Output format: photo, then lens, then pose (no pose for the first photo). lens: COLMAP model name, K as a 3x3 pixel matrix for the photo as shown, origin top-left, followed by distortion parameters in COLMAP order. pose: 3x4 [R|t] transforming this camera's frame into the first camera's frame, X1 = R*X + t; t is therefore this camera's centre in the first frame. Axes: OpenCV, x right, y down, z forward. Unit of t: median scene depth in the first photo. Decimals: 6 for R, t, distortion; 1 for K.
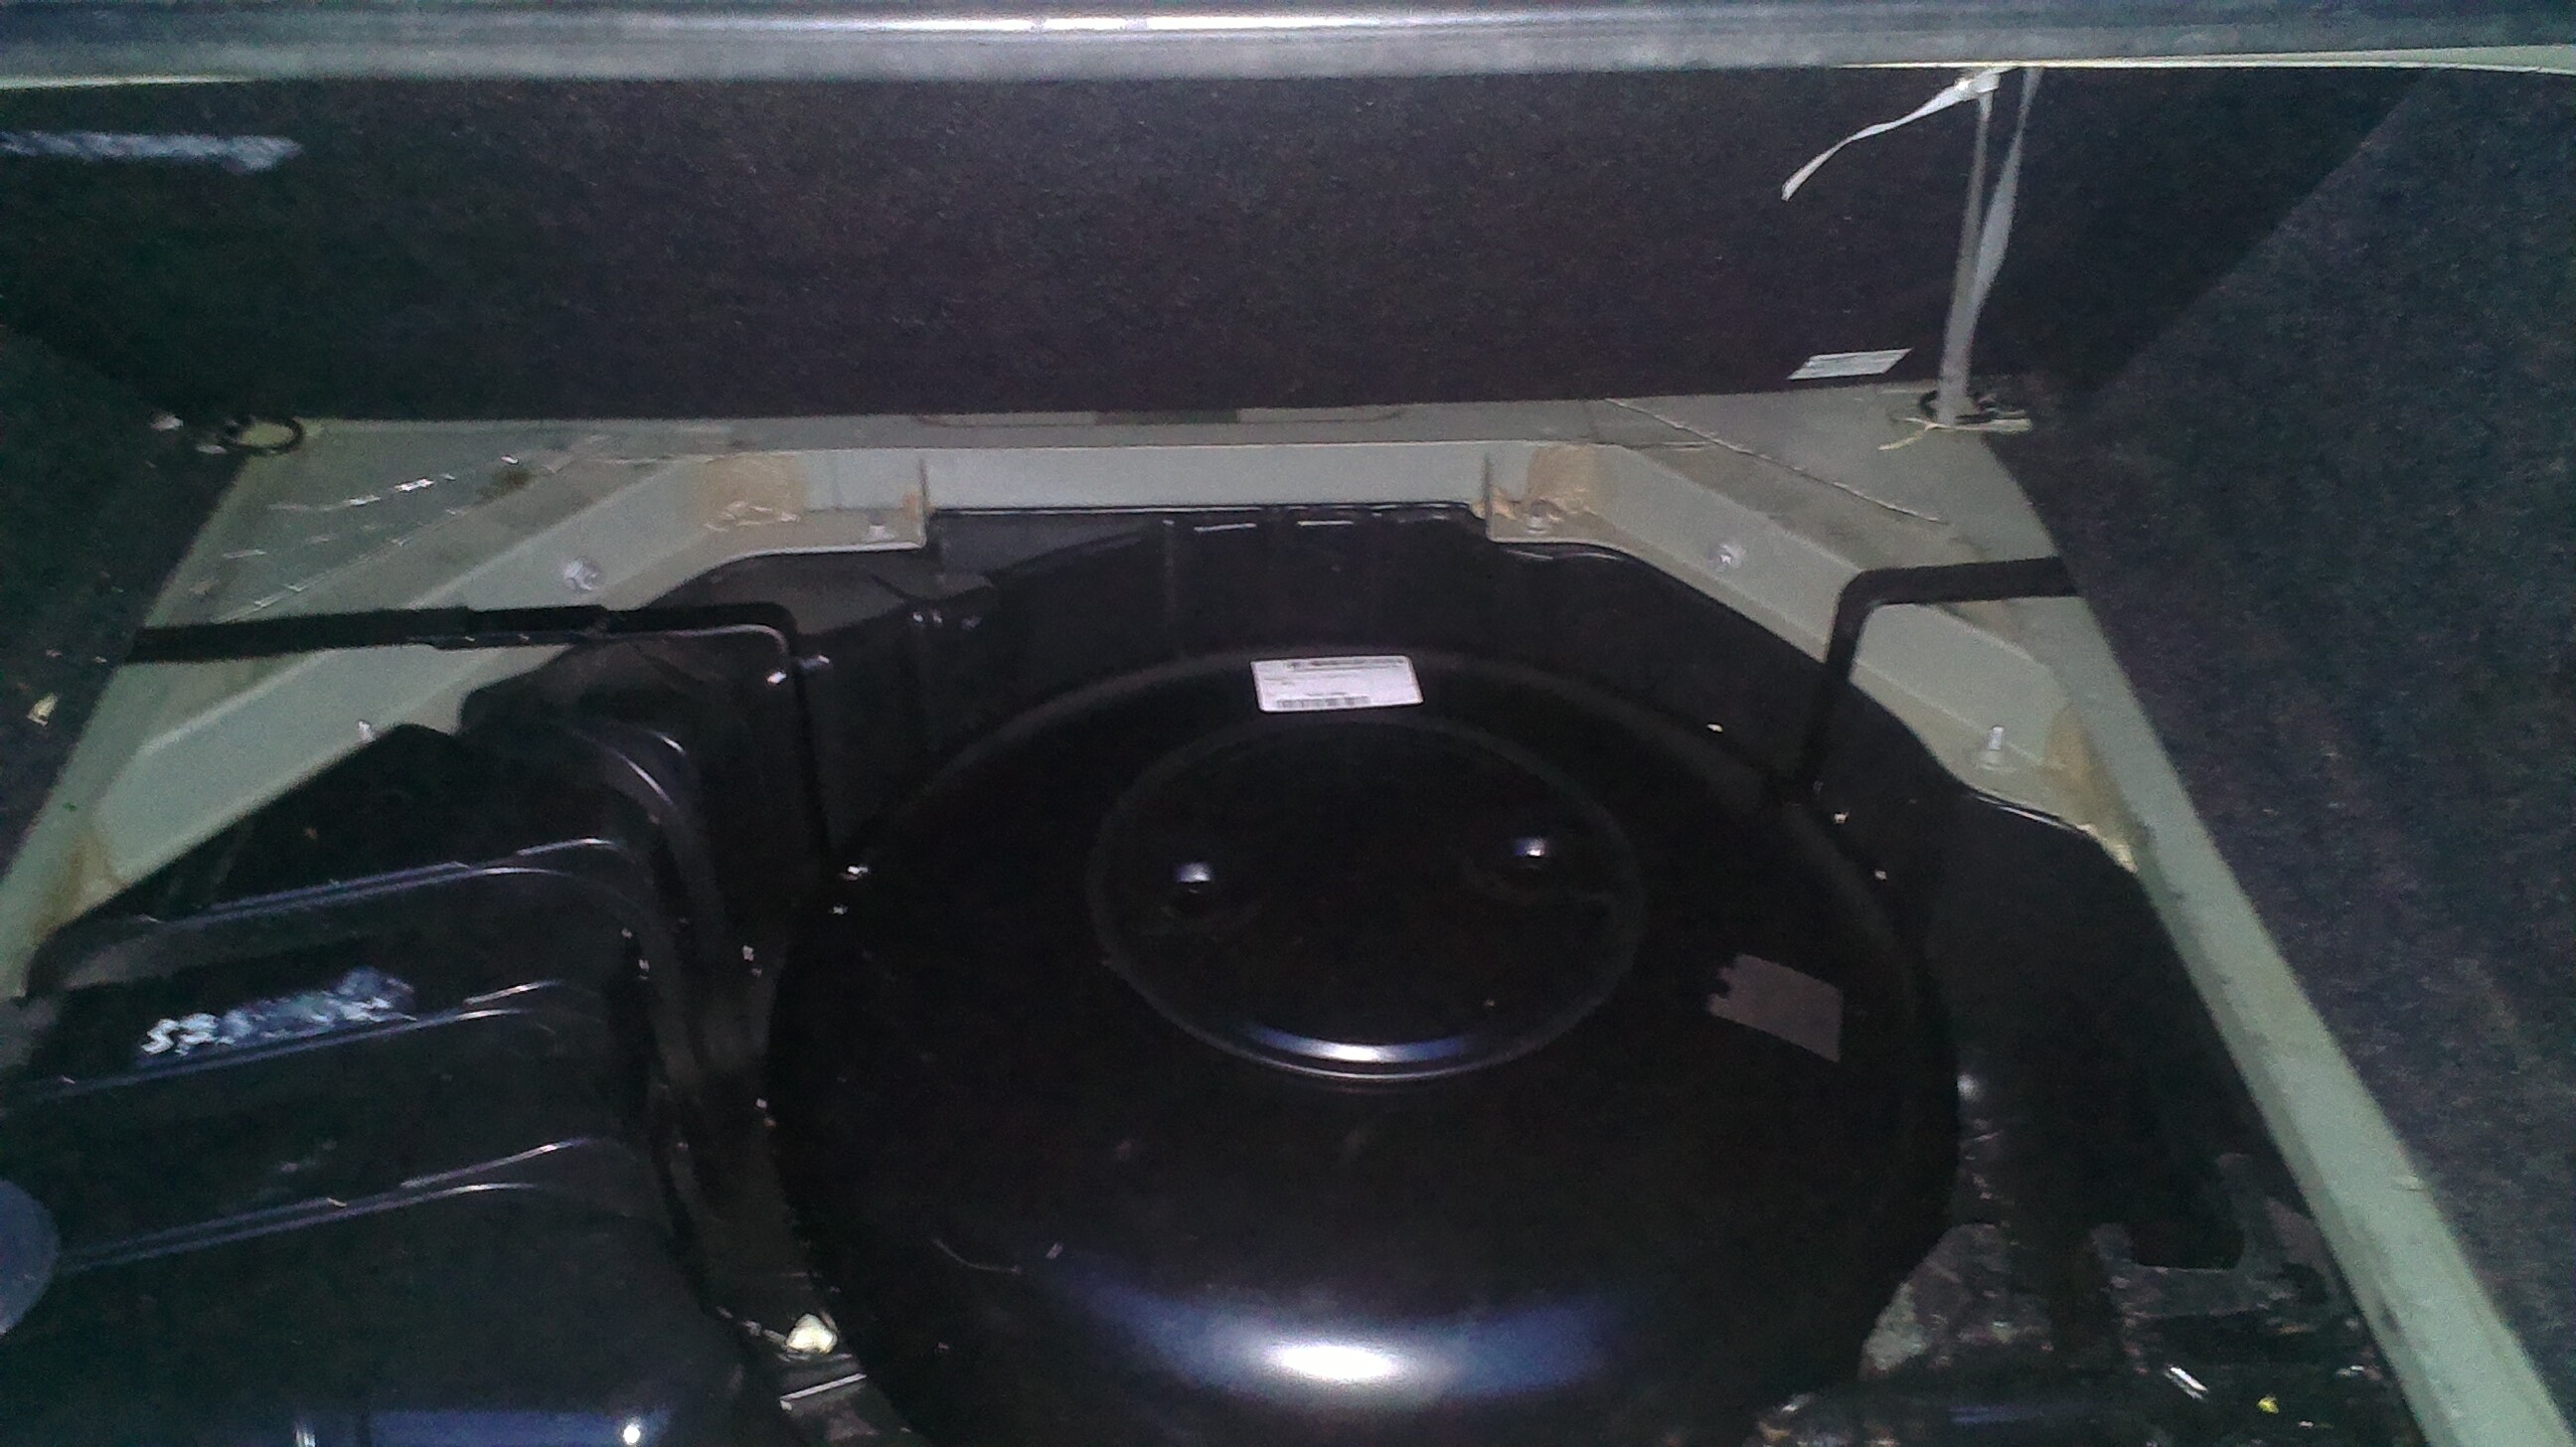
lens RADIAL K [[2106.6, 0, 1288.0], [0, 2106.6, 723.5], [0, 0, 1]] dist [0.109612, -0.198132]
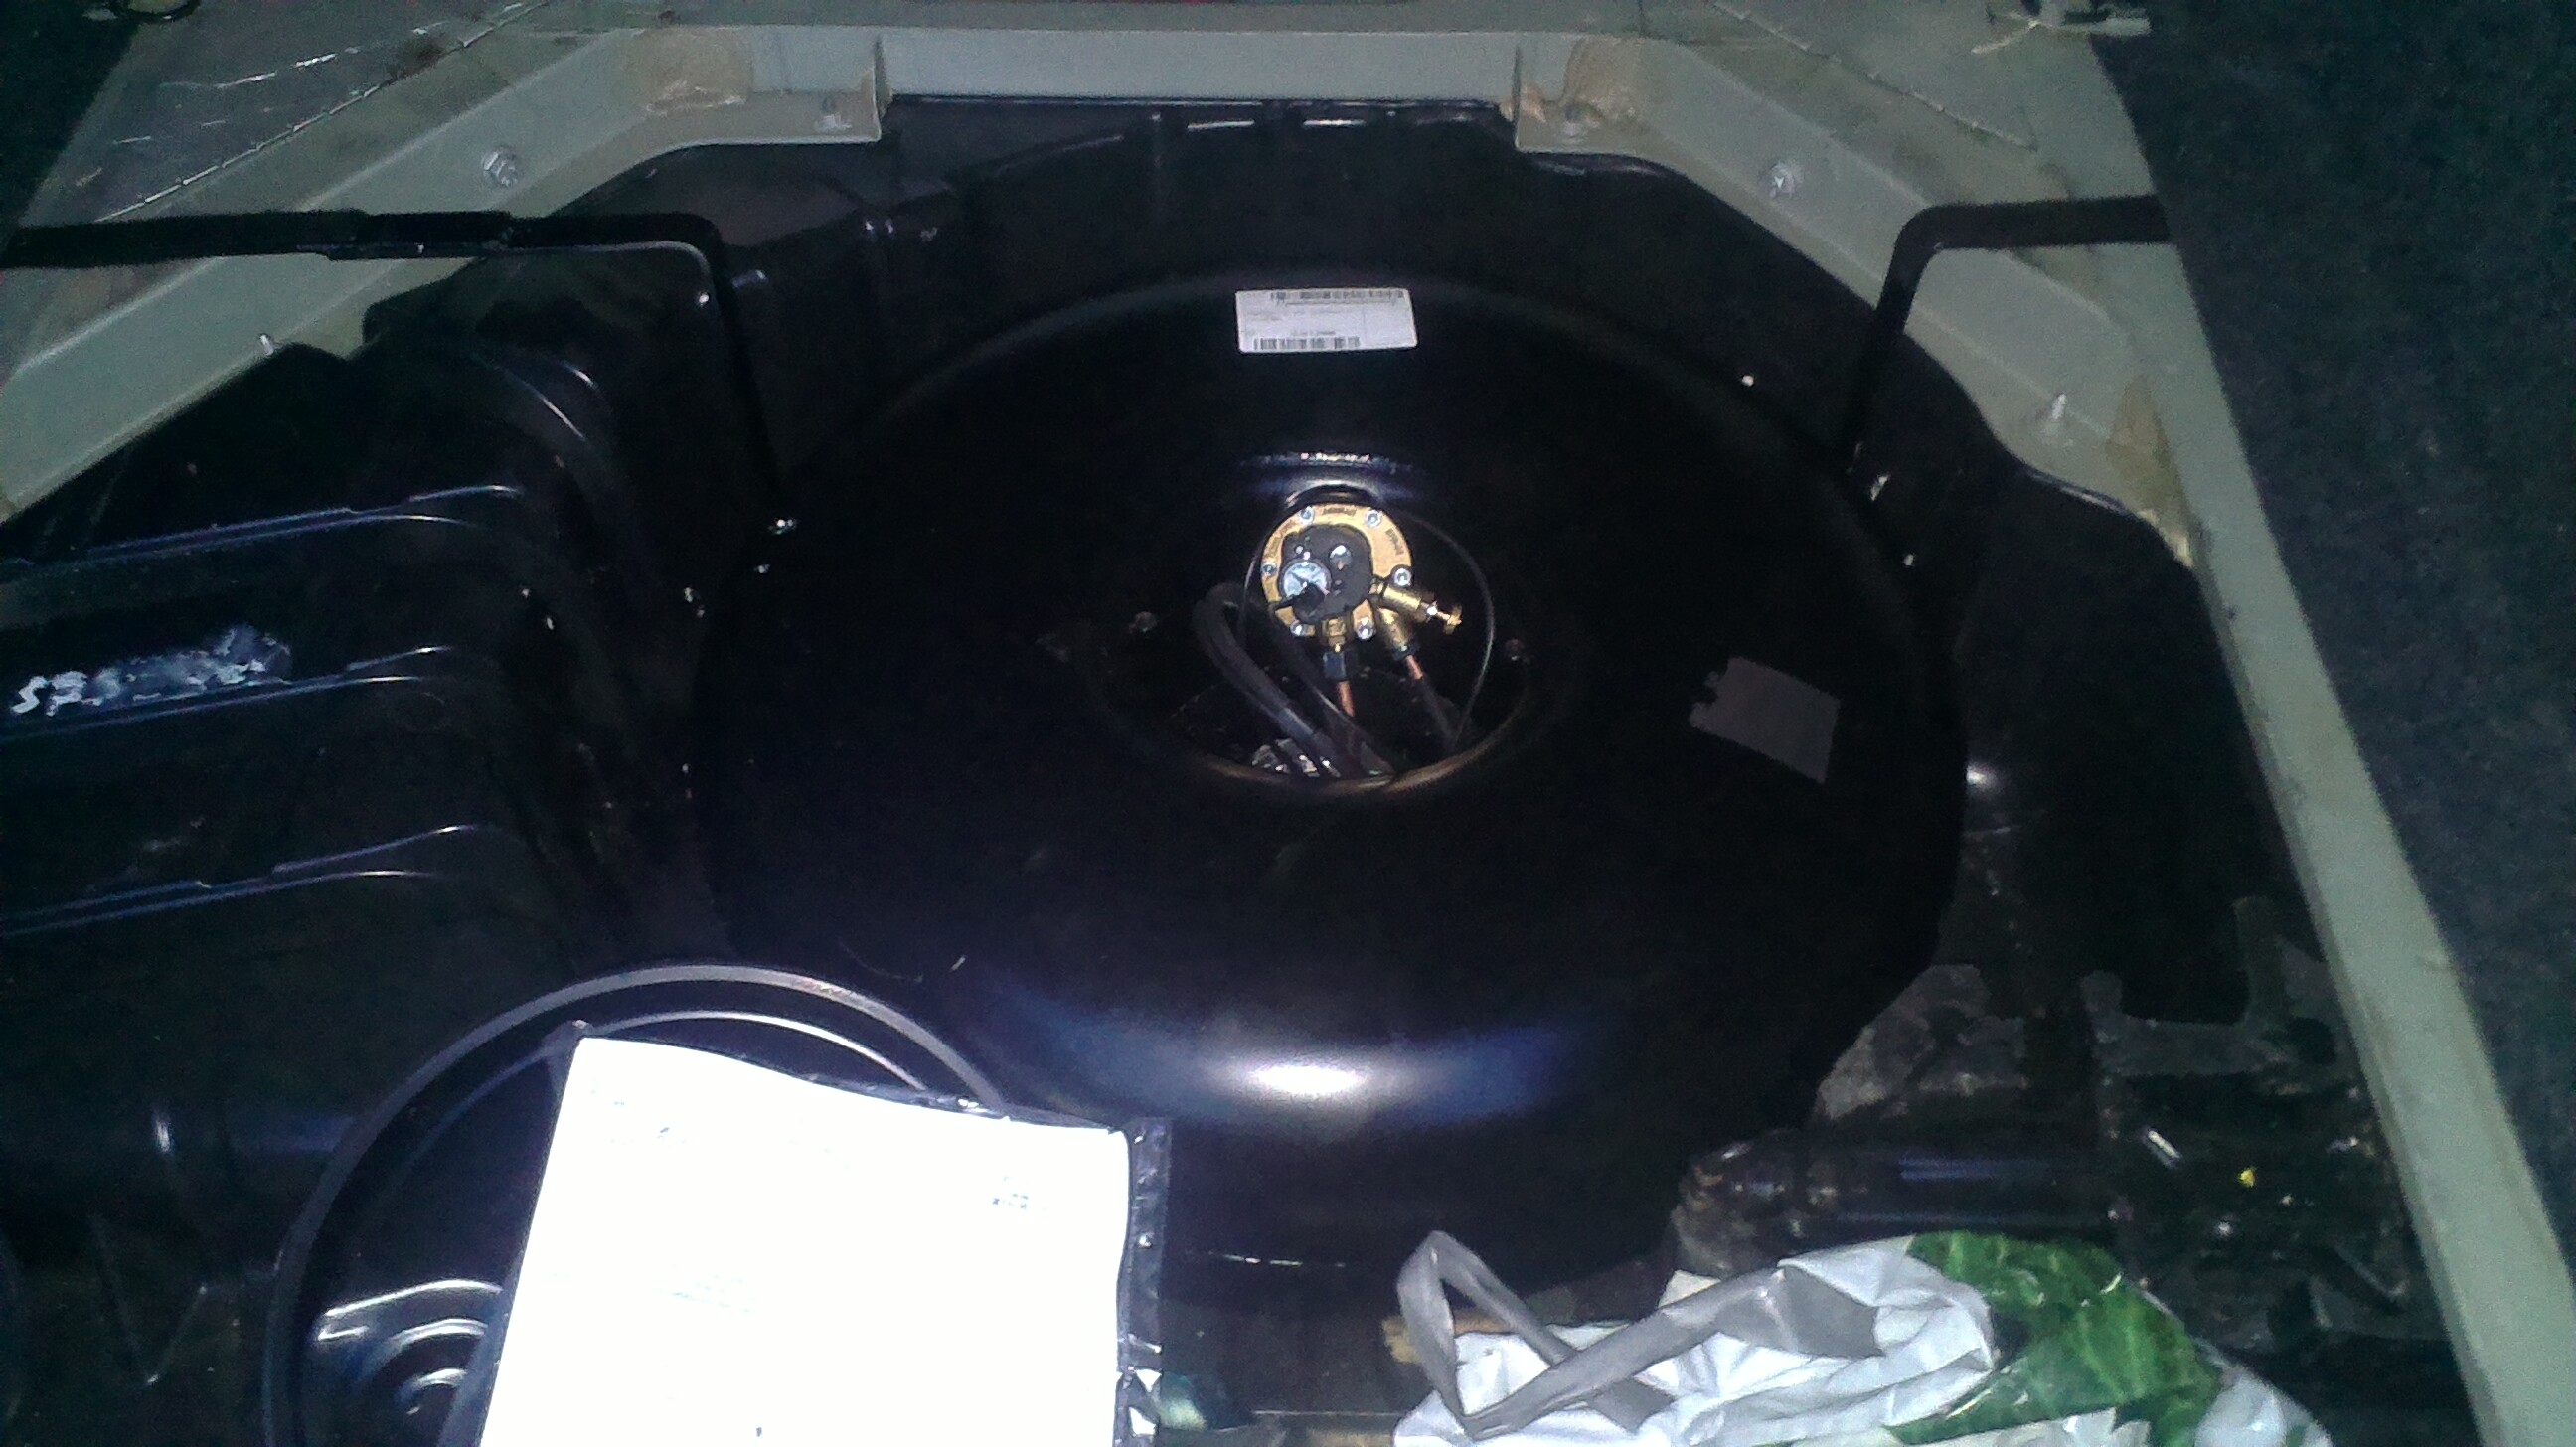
lens RADIAL K [[2106.6, 0, 1288.0], [0, 2106.6, 723.5], [0, 0, 1]] dist [0.109612, -0.198132]
pose [[0.998112, 0.039018, -0.047443, 0.060682], [-0.027648, 0.975051, 0.220252, -0.053213], [0.054853, -0.218524, 0.974289, 0.087465]]
